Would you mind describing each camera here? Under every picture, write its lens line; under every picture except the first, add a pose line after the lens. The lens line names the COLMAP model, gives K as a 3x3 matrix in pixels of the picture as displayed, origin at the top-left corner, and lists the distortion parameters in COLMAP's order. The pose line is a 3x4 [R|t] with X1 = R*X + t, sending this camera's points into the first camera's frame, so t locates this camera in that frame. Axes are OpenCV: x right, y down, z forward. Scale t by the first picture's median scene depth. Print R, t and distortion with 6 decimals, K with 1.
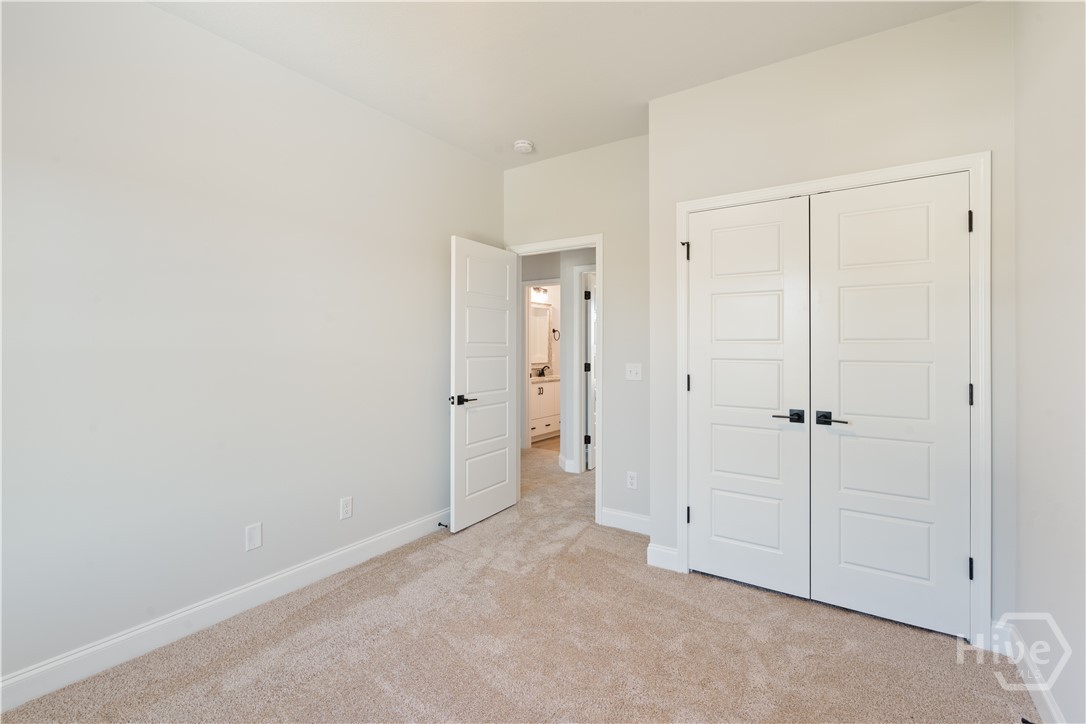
lens RADIAL K [[488.3, 0, 538.8], [0, 488.3, 355.9], [0, 0, 1]] dist [-0.010358, 0.001161]
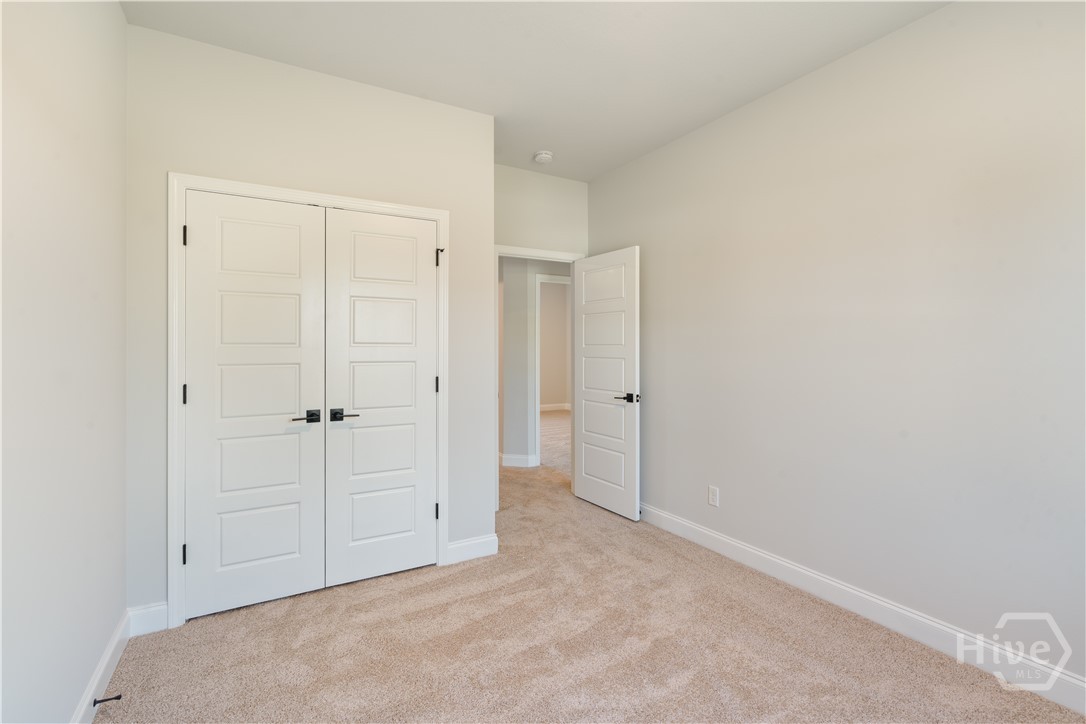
lens RADIAL K [[488.3, 0, 538.8], [0, 488.3, 355.9], [0, 0, 1]] dist [-0.010358, 0.001161]
pose [[0.445268, -0.015390, 0.895265, -0.219421], [0.020771, 0.999761, 0.006856, -0.003054], [-0.895156, 0.015543, 0.445481, 0.124325]]
